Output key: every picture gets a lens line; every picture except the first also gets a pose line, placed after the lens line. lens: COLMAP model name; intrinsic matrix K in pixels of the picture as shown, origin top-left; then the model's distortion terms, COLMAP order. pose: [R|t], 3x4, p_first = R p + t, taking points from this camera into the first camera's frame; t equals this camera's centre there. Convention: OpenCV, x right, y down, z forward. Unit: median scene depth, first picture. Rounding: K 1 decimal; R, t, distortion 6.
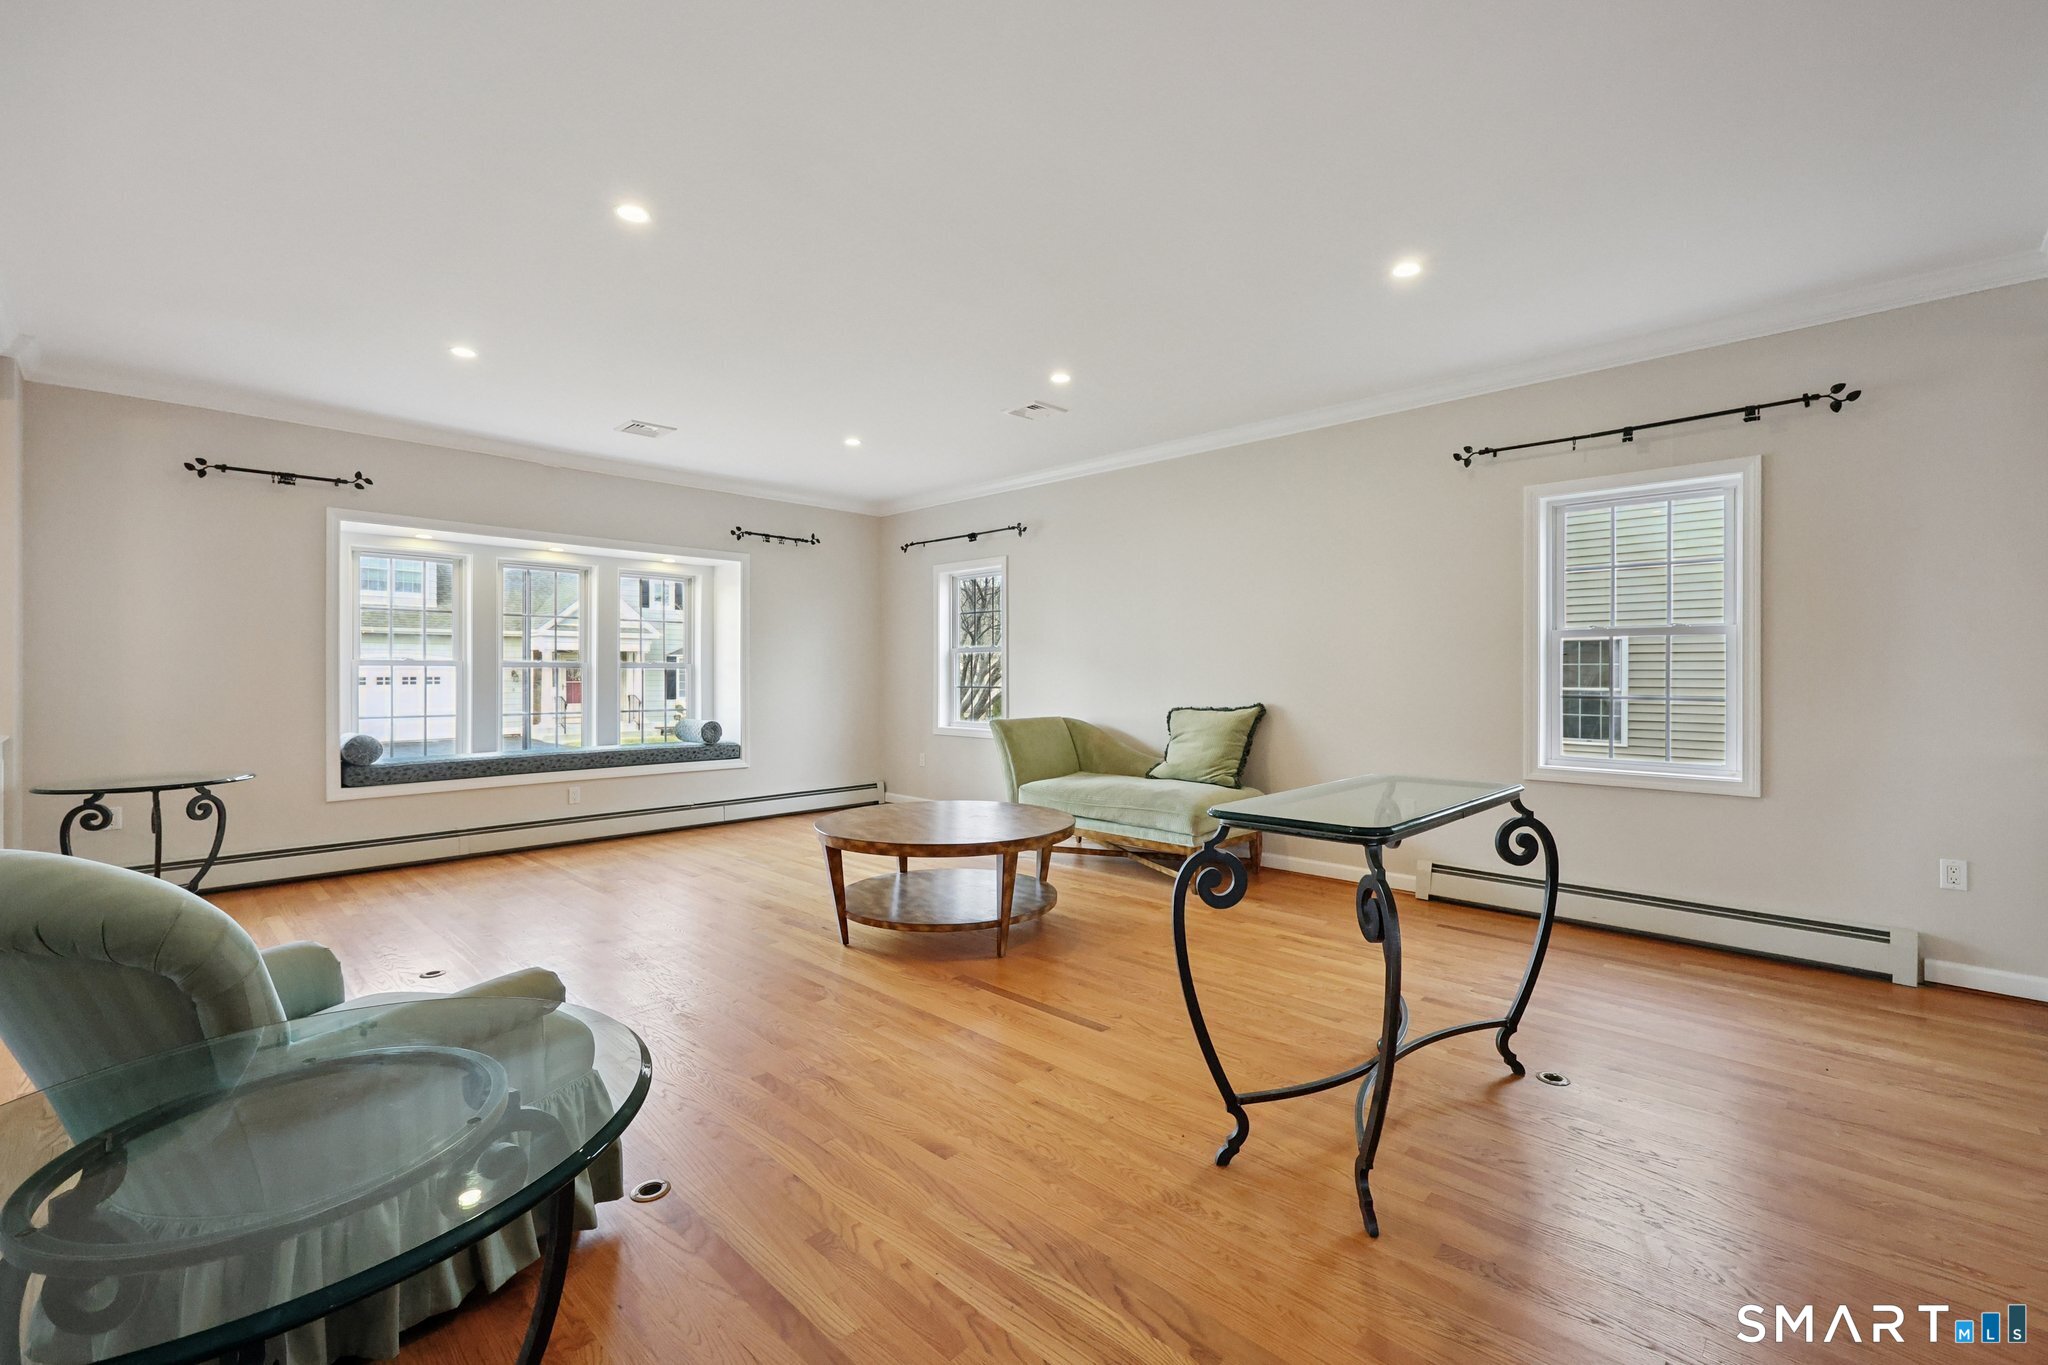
lens RADIAL K [[824.3, 0, 978.5], [0, 824.3, 675.9], [0, 0, 1]] dist [0.002994, 0.000274]
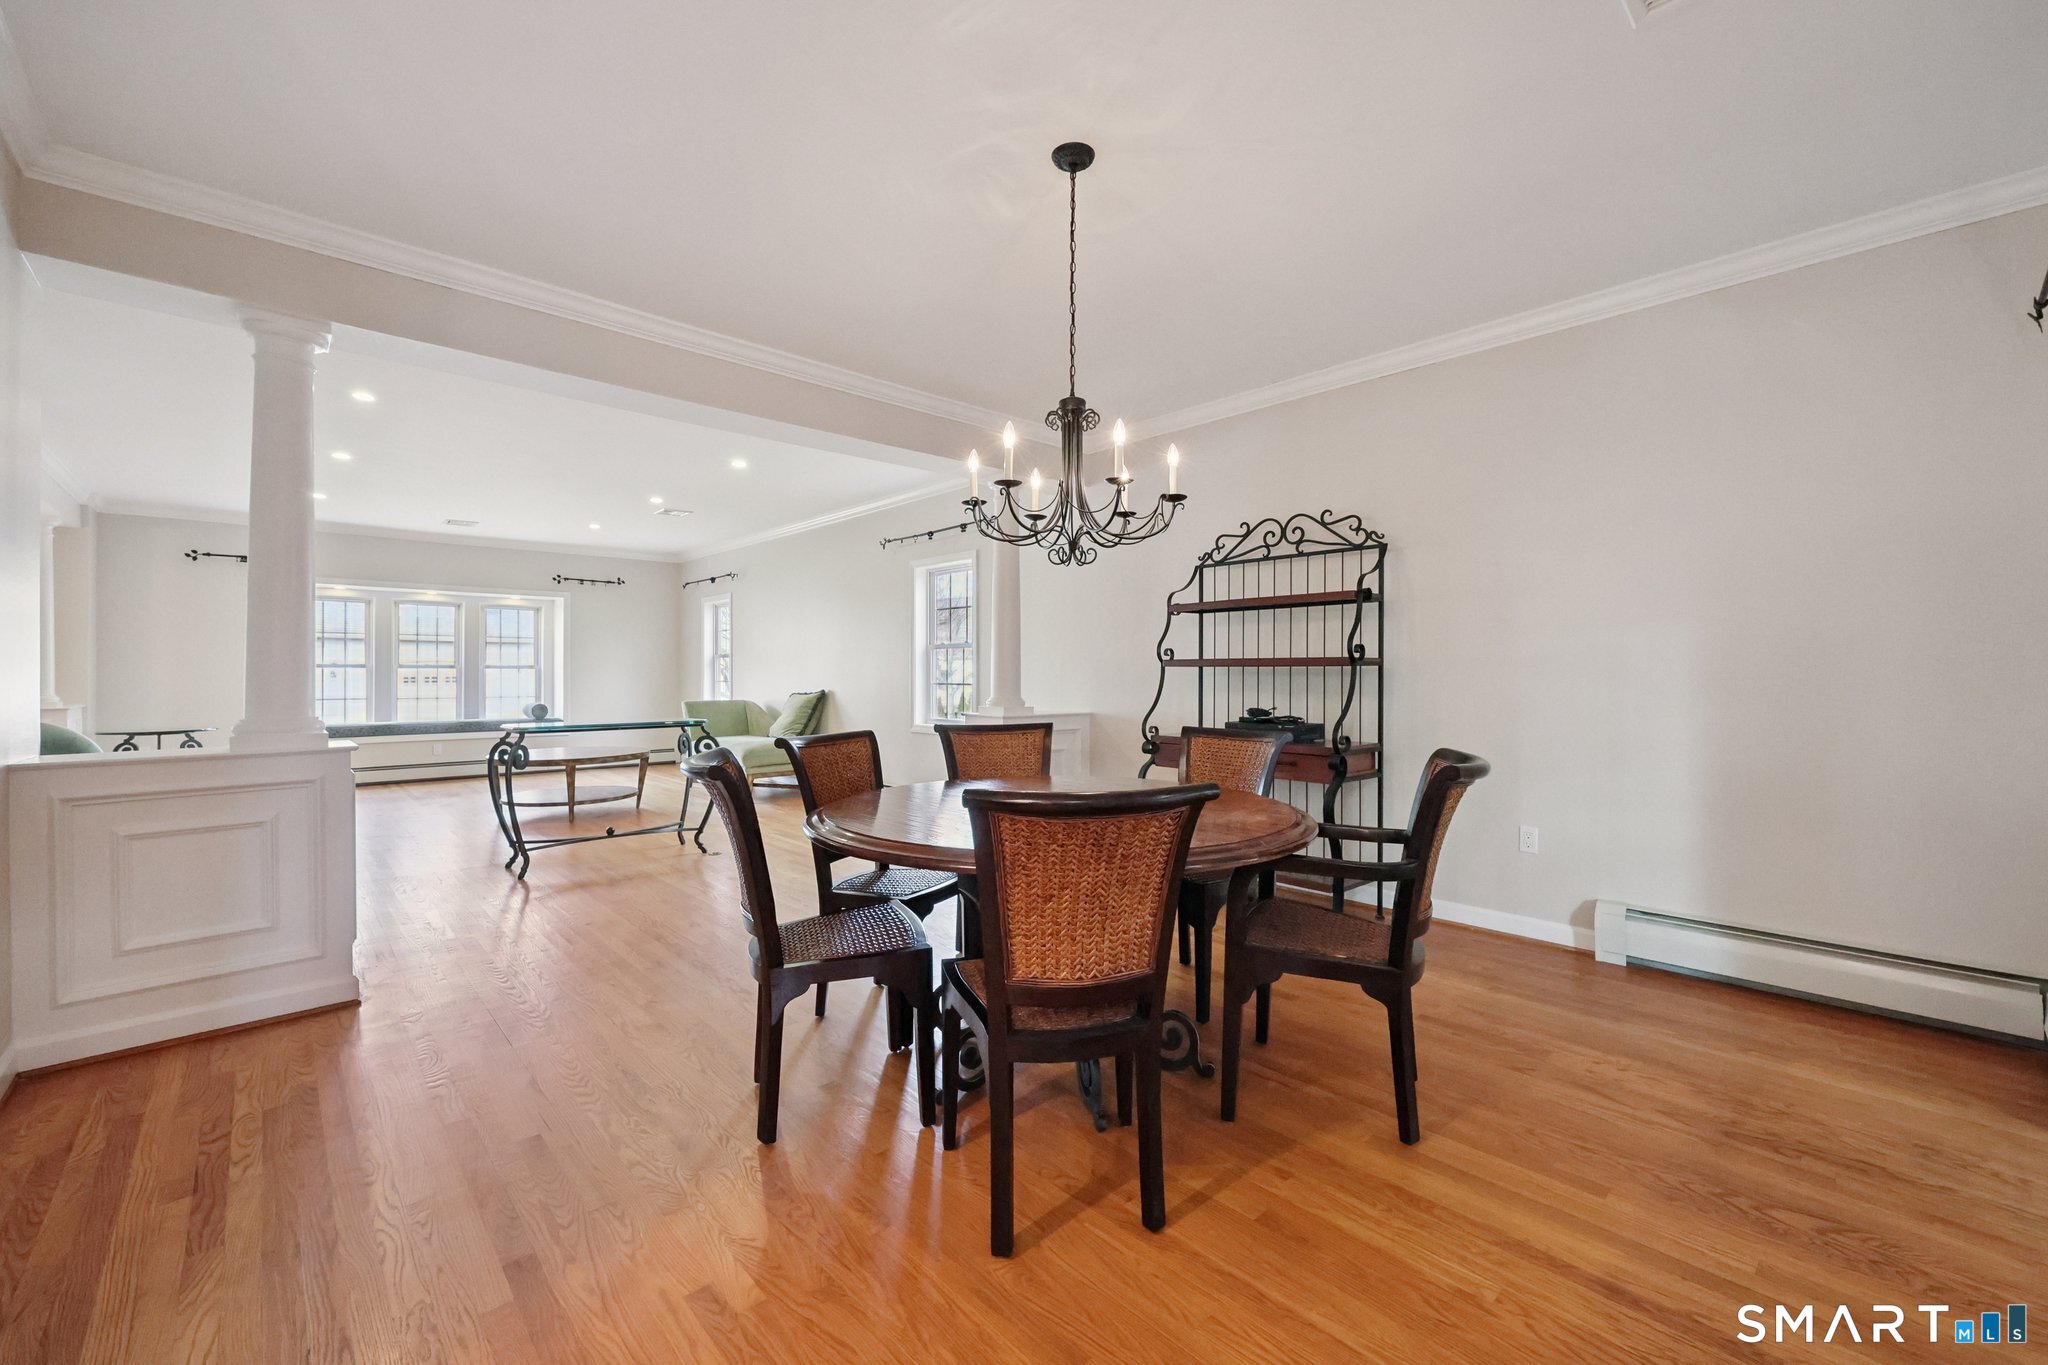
lens RADIAL K [[824.3, 0, 1018.8], [0, 824.3, 671.1], [0, 0, 1]] dist [0.002994, 0.000274]
pose [[0.997792, -0.000584, -0.066412, 0.945106], [-0.000051, 0.999954, -0.009553, 0.013534], [0.066415, 0.009535, 0.997747, -0.652041]]
